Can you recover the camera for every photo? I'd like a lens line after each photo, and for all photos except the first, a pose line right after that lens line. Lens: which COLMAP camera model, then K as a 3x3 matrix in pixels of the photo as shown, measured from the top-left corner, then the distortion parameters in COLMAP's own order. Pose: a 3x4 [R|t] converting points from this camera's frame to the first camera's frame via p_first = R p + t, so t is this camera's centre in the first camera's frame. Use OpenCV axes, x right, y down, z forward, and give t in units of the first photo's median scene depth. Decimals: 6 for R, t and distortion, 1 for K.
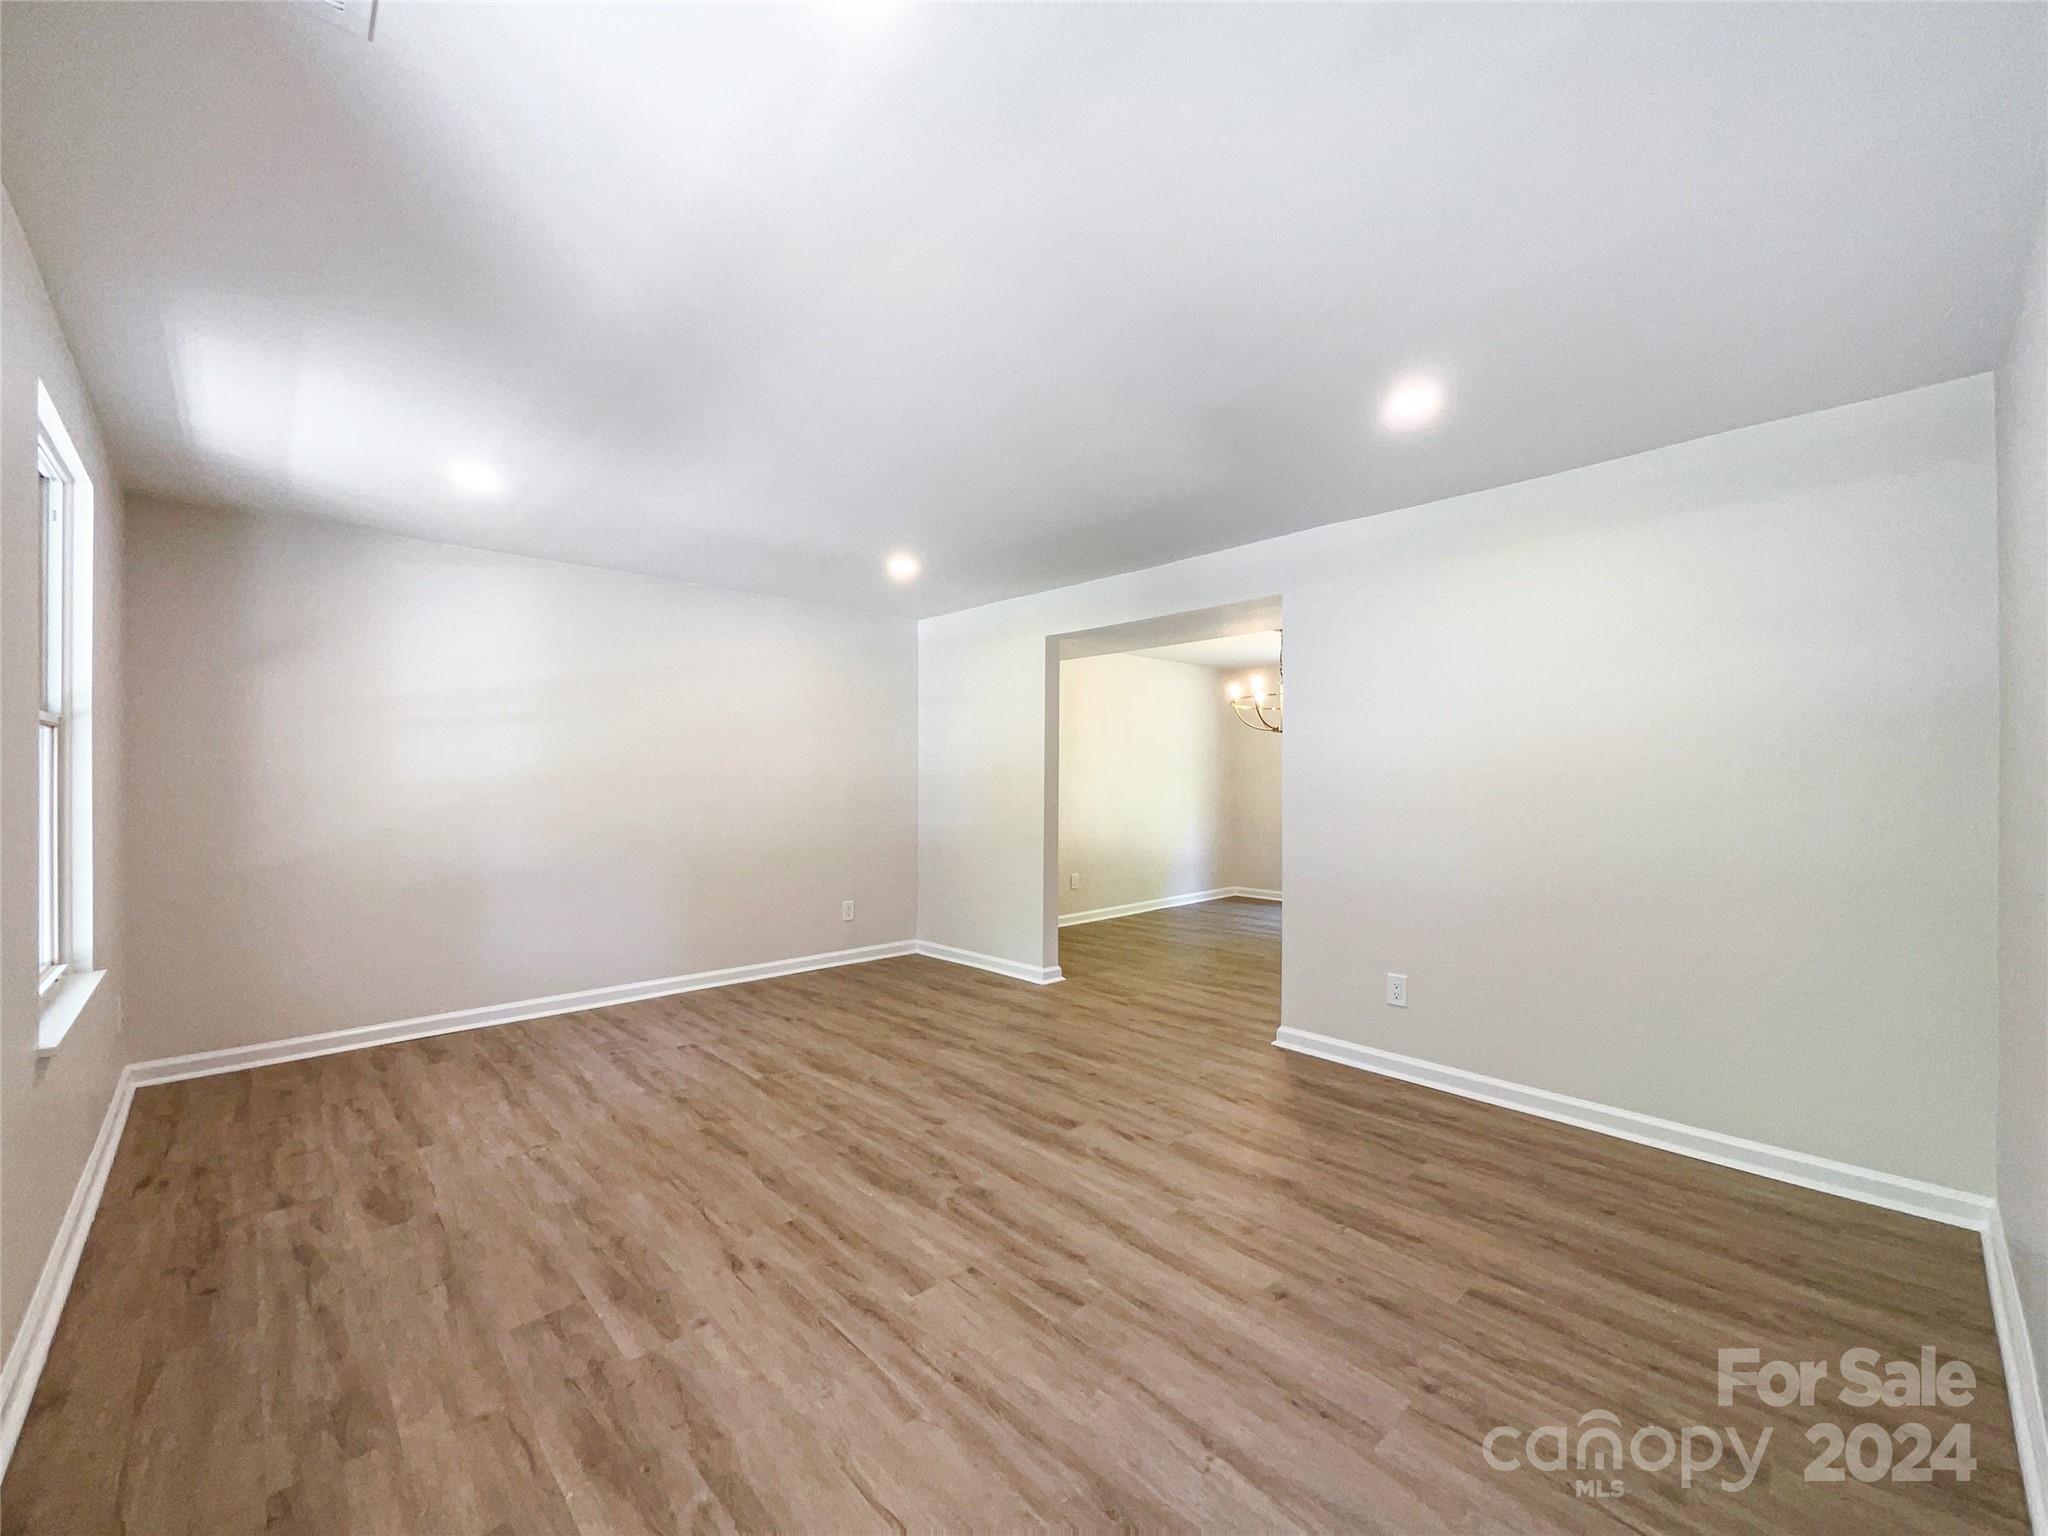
lens RADIAL K [[851.7, 0, 1028.8], [0, 851.7, 781.5], [0, 0, 1]] dist [0.000289, 0.000480]
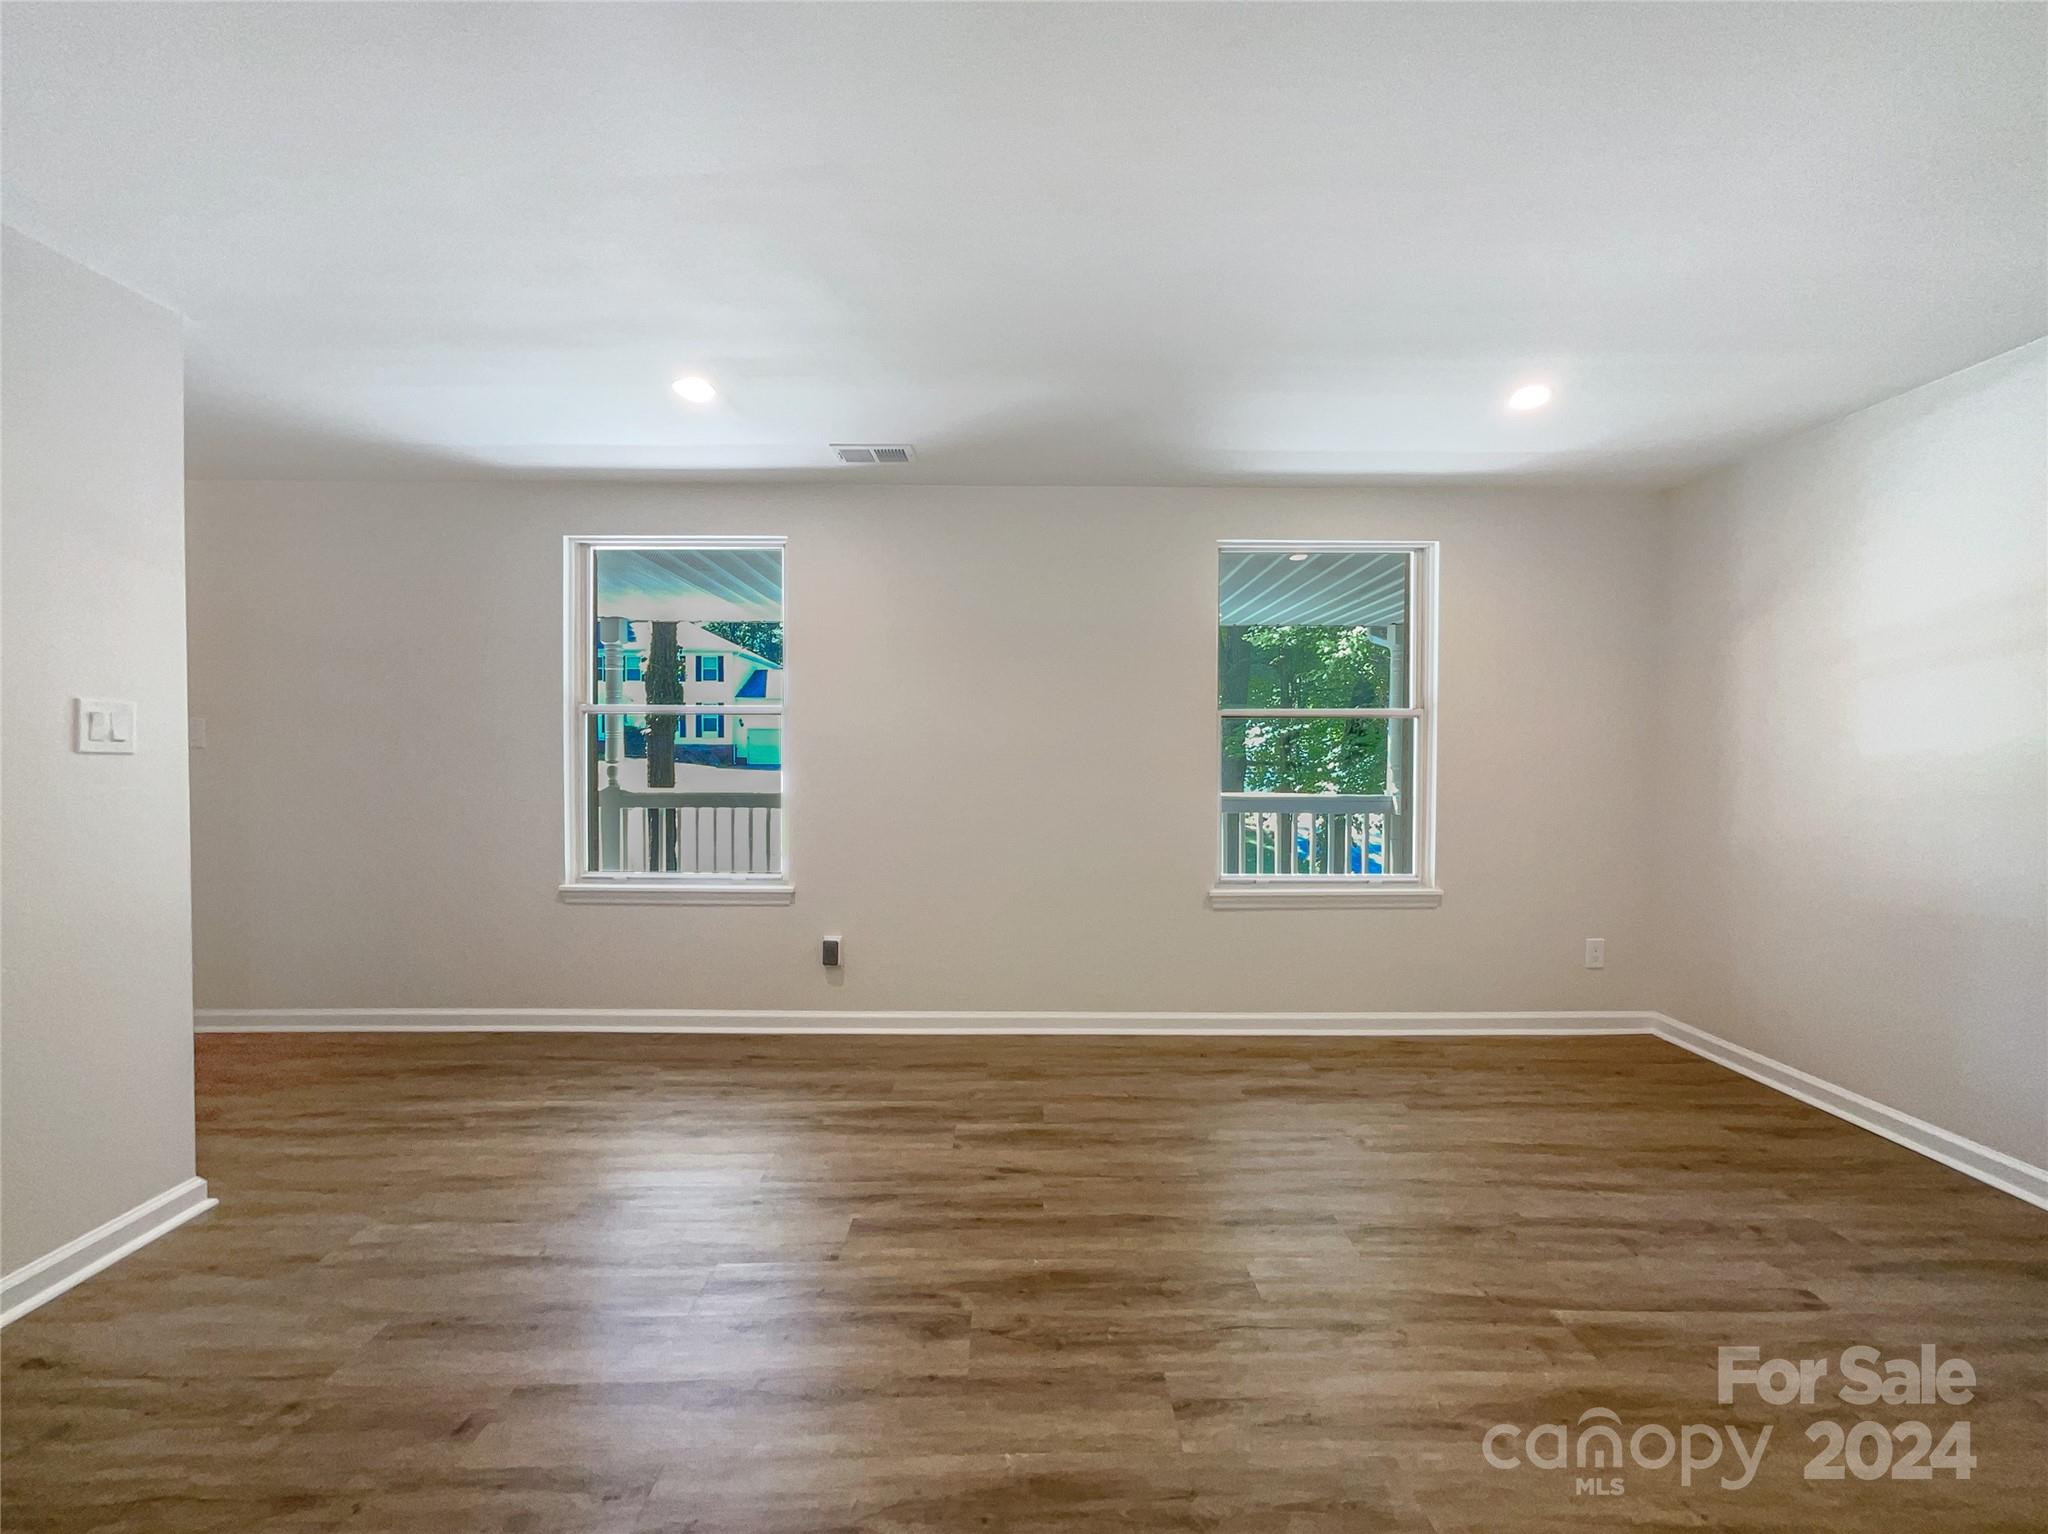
lens RADIAL K [[851.7, 0, 1028.8], [0, 851.7, 780.5], [0, 0, 1]] dist [0.000289, 0.000480]
pose [[-0.689578, 0.022575, -0.723860, 0.366123], [-0.004553, 0.999359, 0.035504, -0.006341], [0.724197, 0.027779, -0.689033, 1.406713]]
